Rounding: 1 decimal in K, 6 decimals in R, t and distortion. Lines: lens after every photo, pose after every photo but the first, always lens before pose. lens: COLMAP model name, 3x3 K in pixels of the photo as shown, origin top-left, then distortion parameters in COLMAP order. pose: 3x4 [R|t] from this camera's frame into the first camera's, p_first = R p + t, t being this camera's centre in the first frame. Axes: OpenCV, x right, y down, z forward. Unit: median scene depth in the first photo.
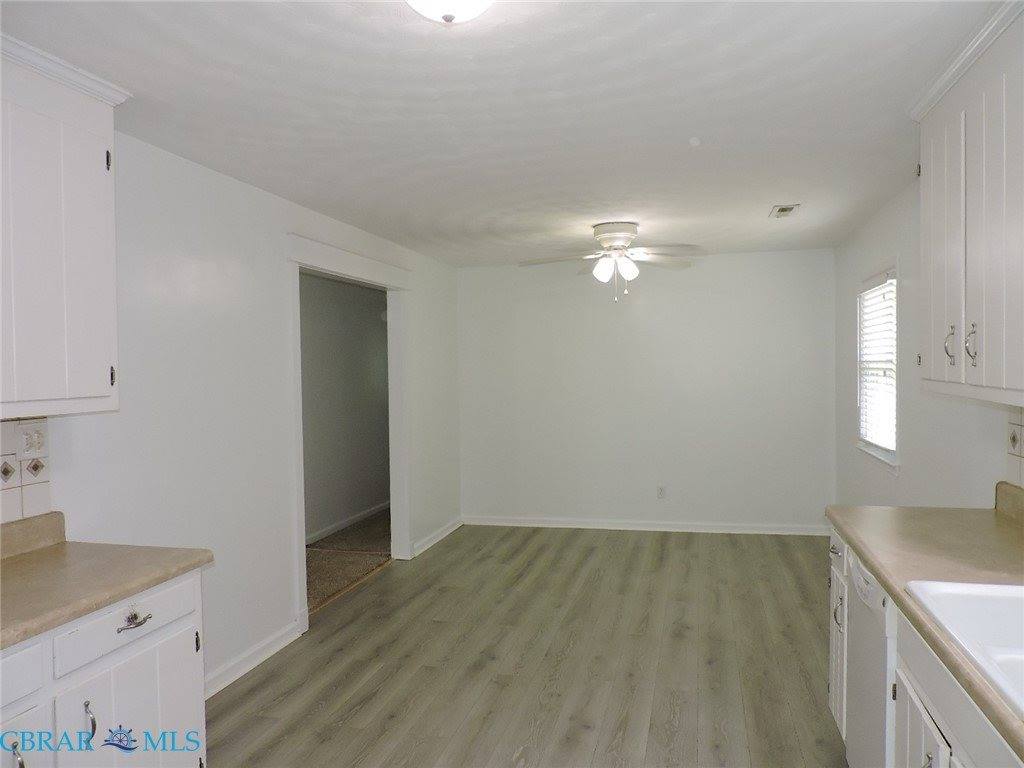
lens RADIAL K [[734.3, 0, 512.0], [0, 734.3, 384.0], [0, 0, 1]] dist [0.000364, 0.000012]
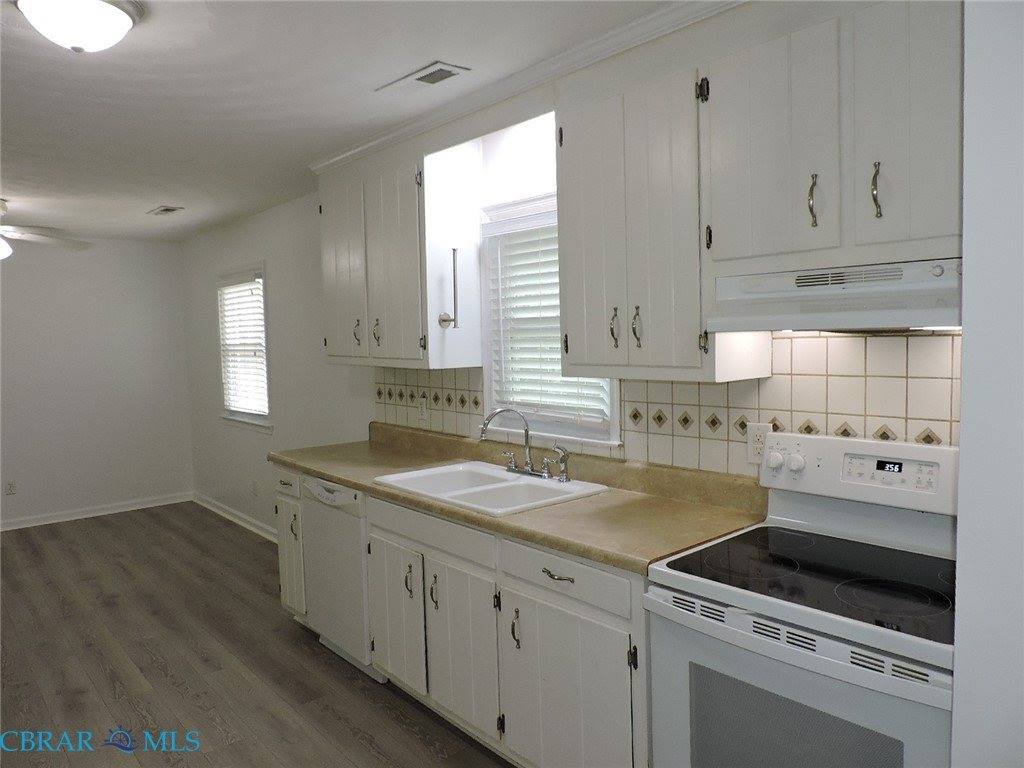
lens RADIAL K [[734.3, 0, 512.0], [0, 734.3, 384.0], [0, 0, 1]] dist [0.000364, 0.000012]
pose [[0.582345, -0.050780, 0.811355, -0.258681], [0.034809, 0.998689, 0.037521, 0.005063], [-0.812197, 0.006392, 0.583349, -0.083989]]
